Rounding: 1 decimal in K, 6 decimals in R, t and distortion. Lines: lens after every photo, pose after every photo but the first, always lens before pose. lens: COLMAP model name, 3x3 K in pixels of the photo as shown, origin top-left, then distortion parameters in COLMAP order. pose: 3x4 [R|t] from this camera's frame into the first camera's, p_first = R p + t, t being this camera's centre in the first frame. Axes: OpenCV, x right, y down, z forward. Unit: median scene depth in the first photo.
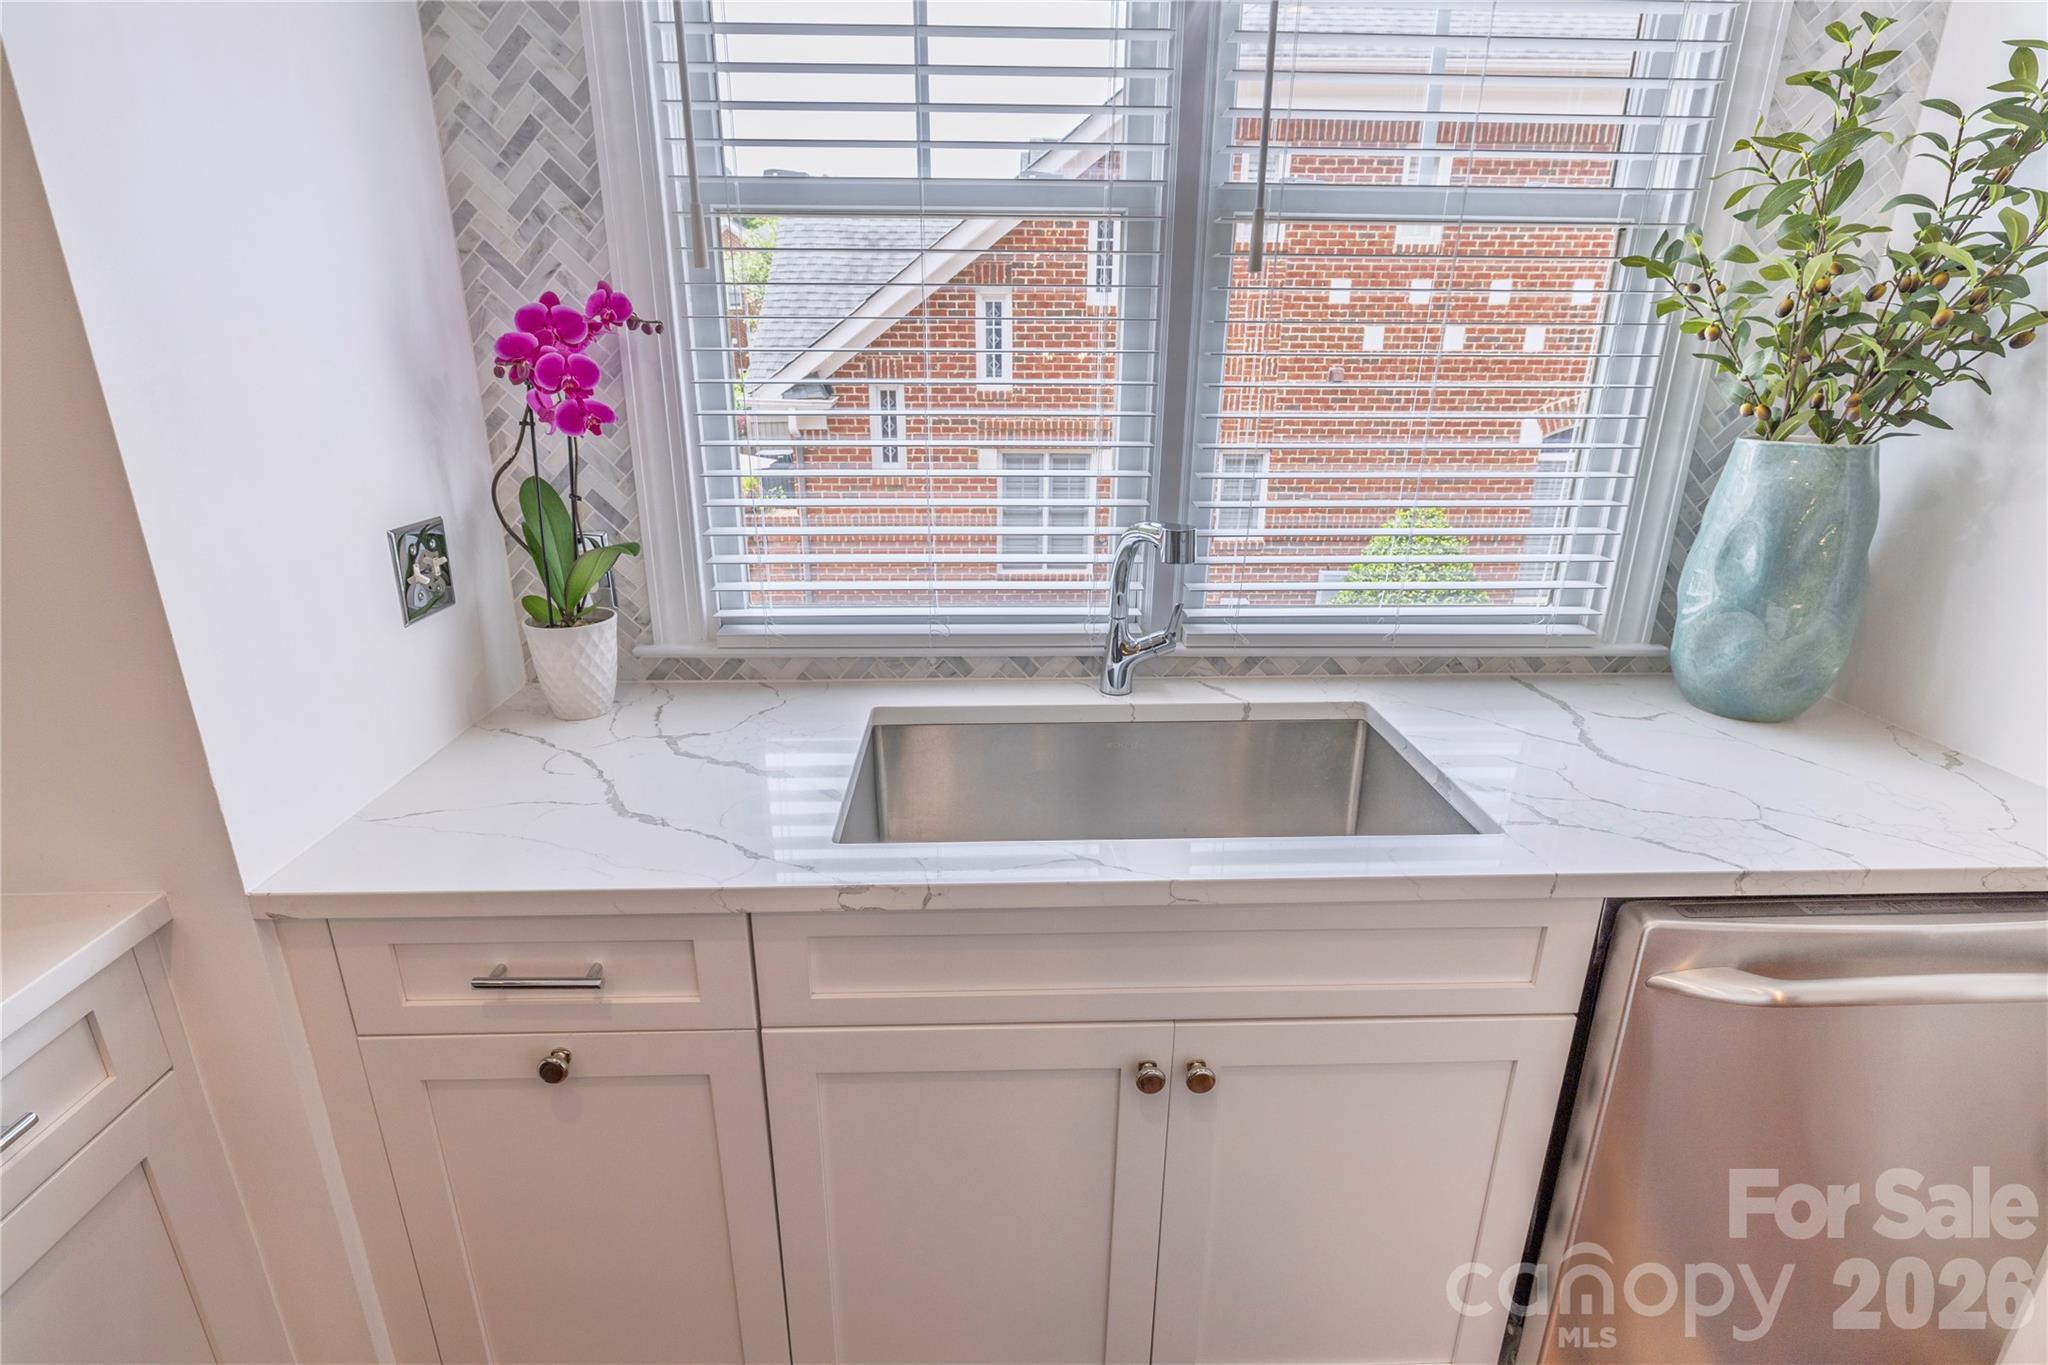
lens RADIAL K [[971.8, 0, 1014.7], [0, 971.8, 675.6], [0, 0, 1]] dist [-0.005708, 0.000976]
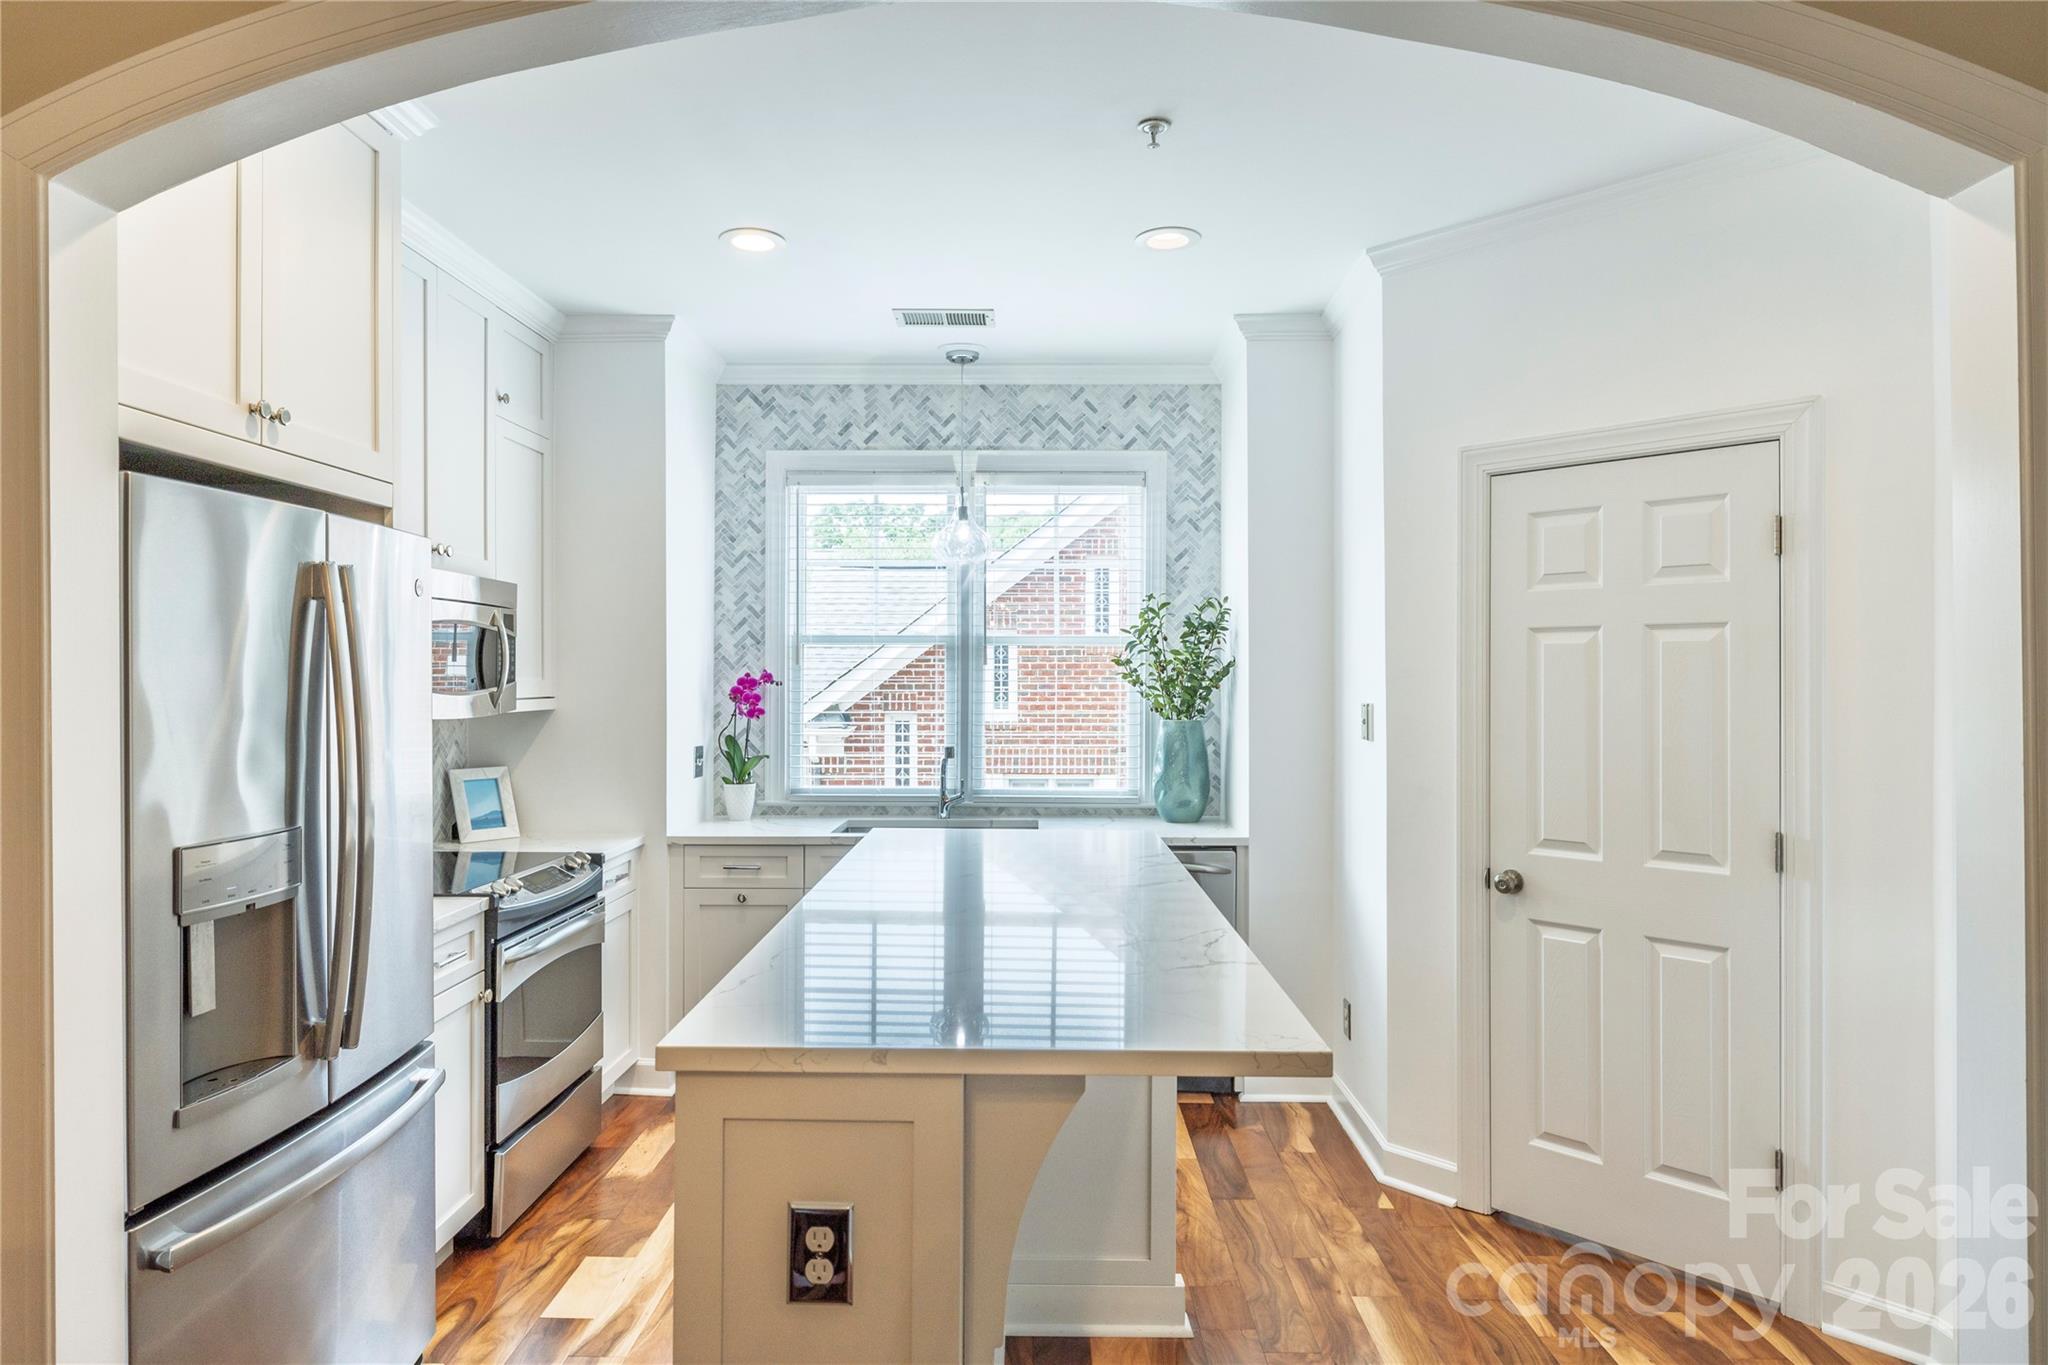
lens RADIAL K [[1227.6, 0, 1024.0], [0, 1227.6, 682.5], [0, 0, 1]] dist [-0.005207, 0.000100]
pose [[0.999073, -0.001968, -0.042998, 0.524994], [-0.011778, 0.948330, -0.317067, 0.806163], [0.041400, 0.317280, 0.947428, -2.486794]]
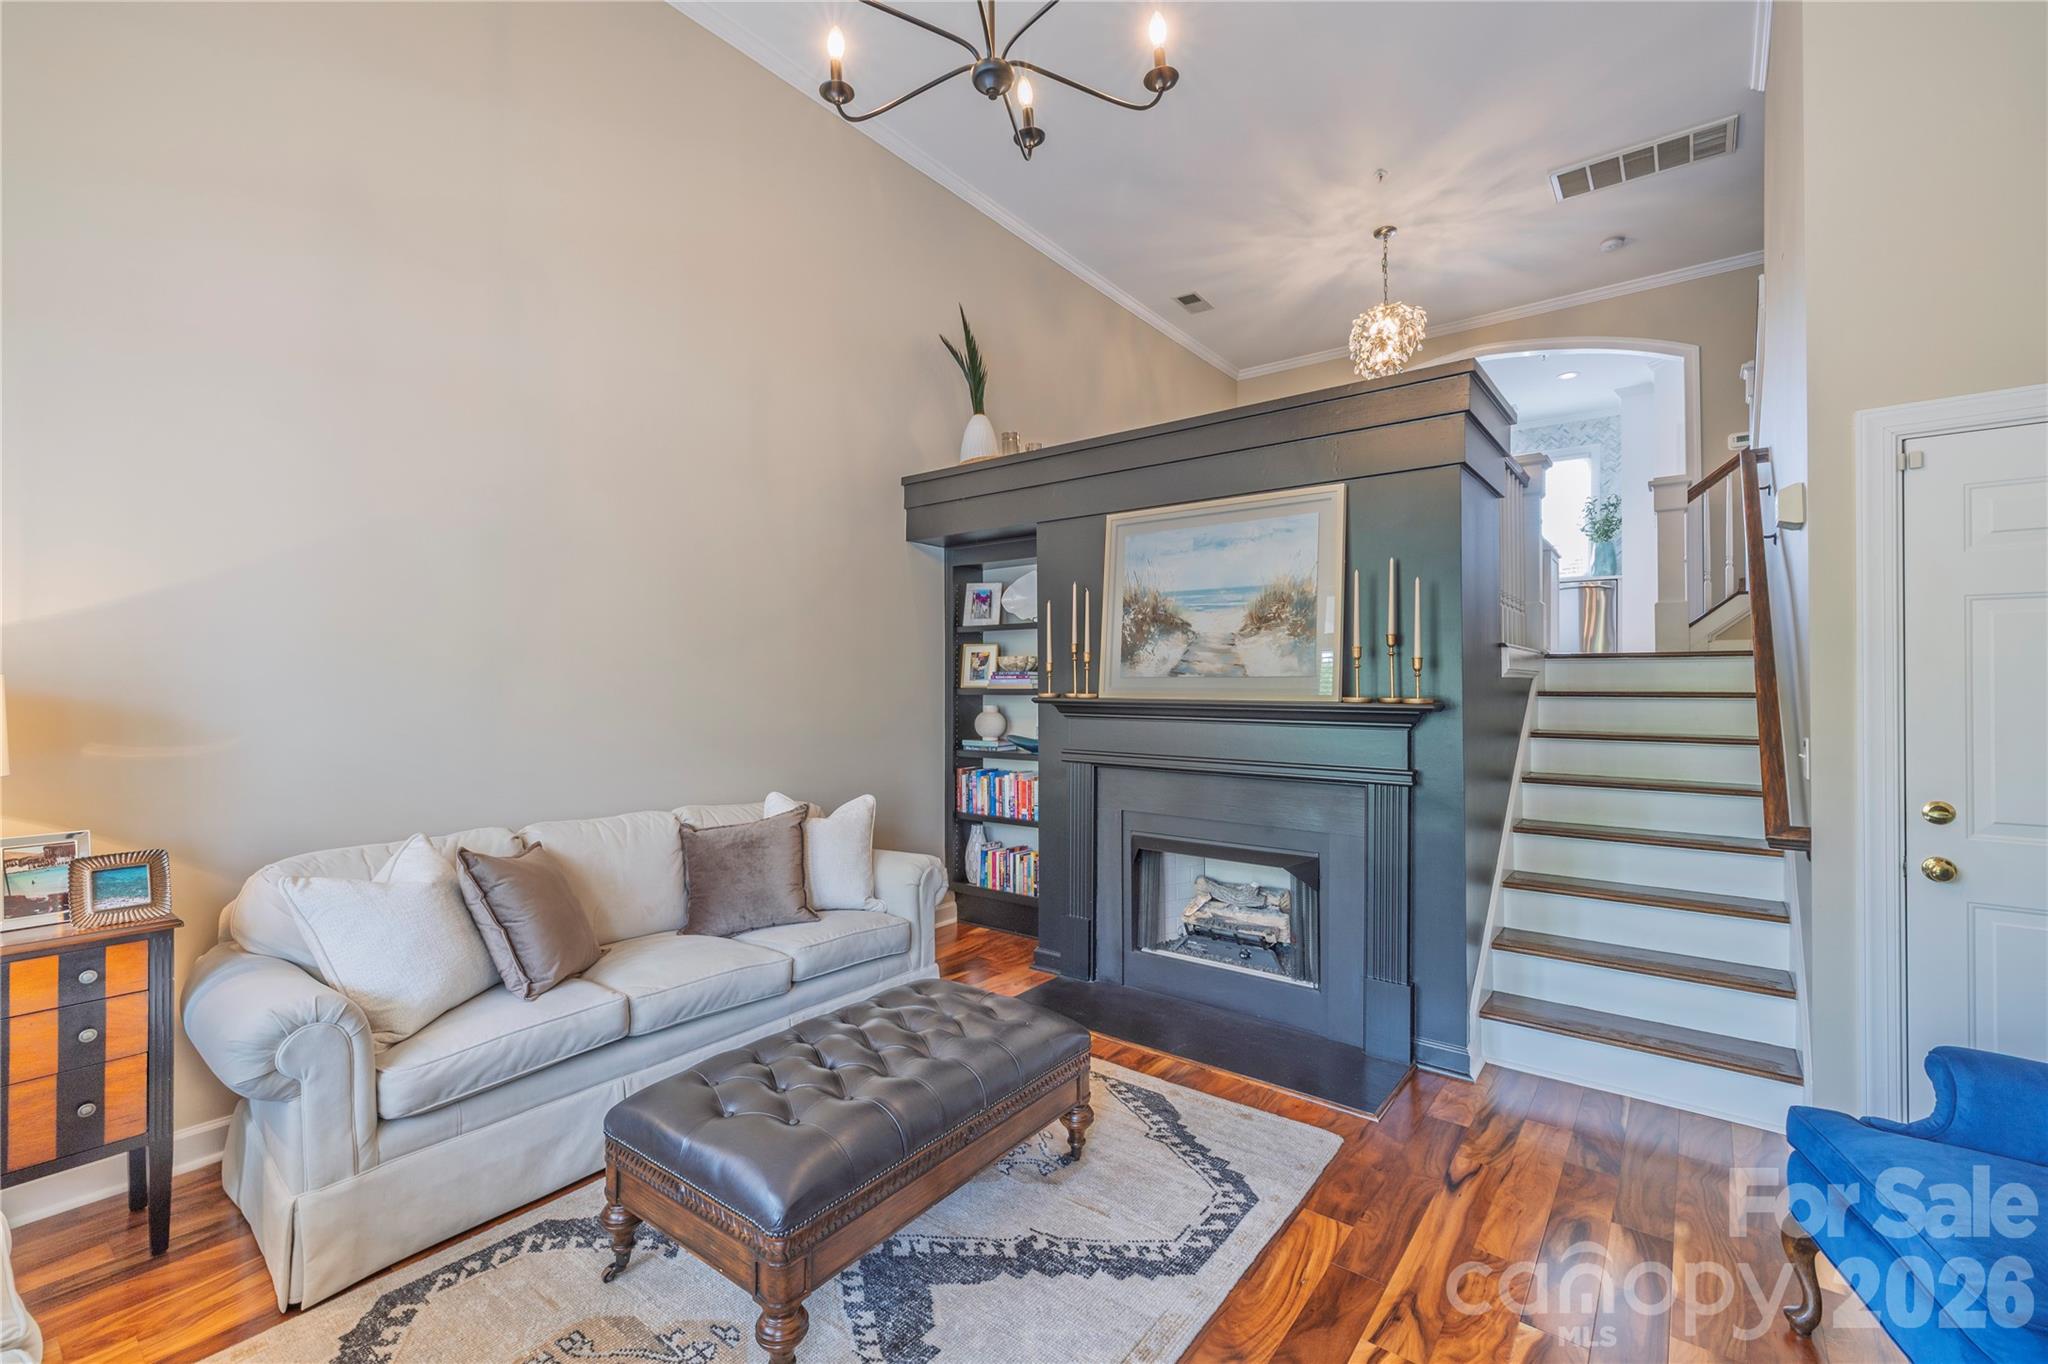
lens RADIAL K [[867.7, 0, 1019.2], [0, 867.7, 678.5], [0, 0, 1]] dist [-0.001327, -0.000099]
pose [[0.769009, -0.005859, -0.639211, 1.656157], [-0.204076, 0.945381, -0.254181, 3.465031], [0.605787, 0.325915, 0.725811, -6.426786]]
